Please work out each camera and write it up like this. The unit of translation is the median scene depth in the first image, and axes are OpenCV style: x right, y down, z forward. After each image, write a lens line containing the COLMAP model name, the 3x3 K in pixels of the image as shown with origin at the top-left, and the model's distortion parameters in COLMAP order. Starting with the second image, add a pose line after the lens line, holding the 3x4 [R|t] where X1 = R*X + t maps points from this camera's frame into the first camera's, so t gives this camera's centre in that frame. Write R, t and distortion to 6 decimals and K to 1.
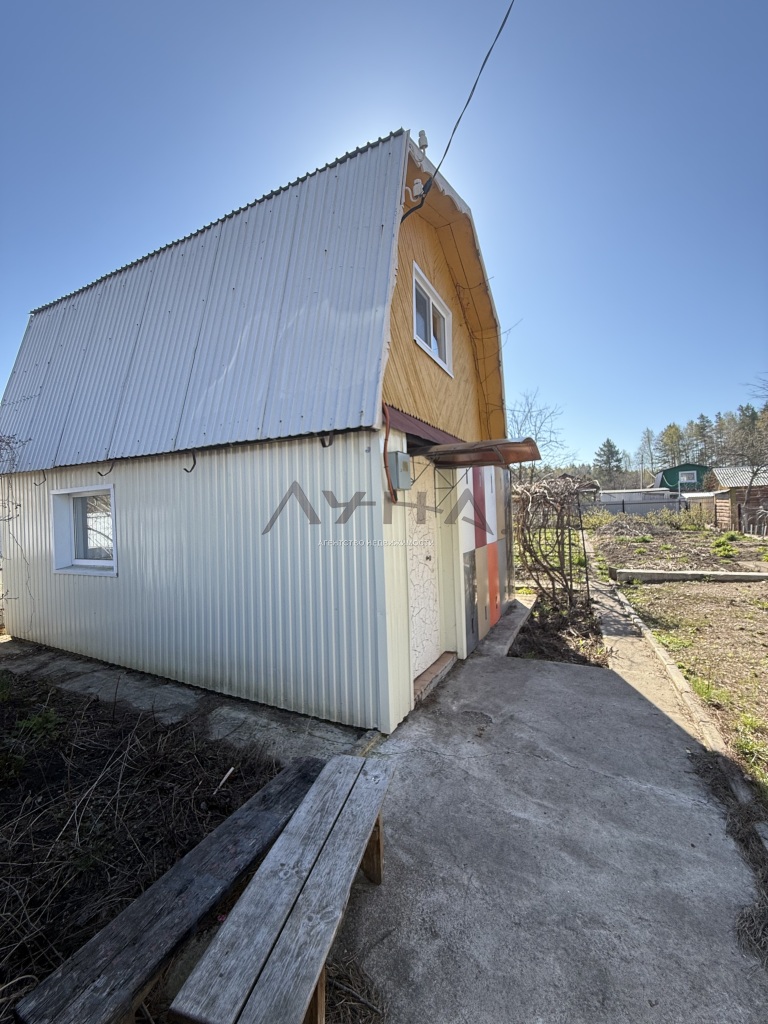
lens RADIAL K [[410.2, 0, 383.2], [0, 410.2, 507.7], [0, 0, 1]] dist [0.000198, -0.000284]
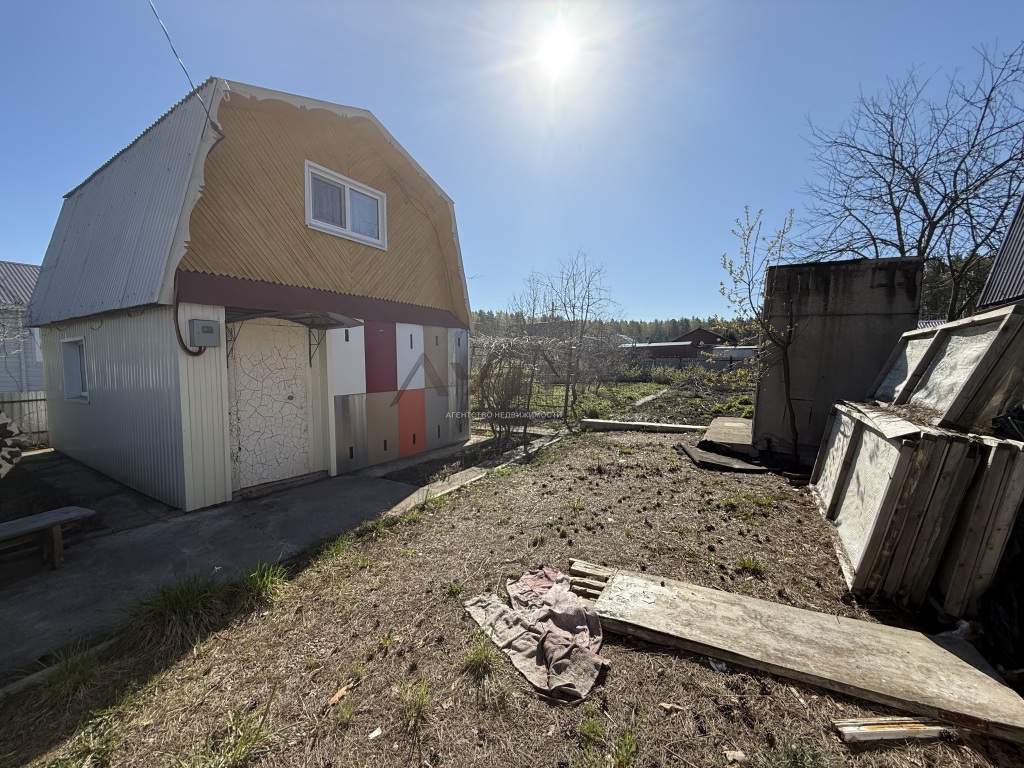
lens RADIAL K [[410.2, 0, 512.0], [0, 410.2, 381.7], [0, 0, 1]] dist [0.000198, -0.000284]
pose [[0.996042, 0.029050, -0.084008, 0.936936], [-0.024264, 0.998054, 0.057441, -0.020718], [0.085513, -0.055176, 0.994808, -0.247555]]
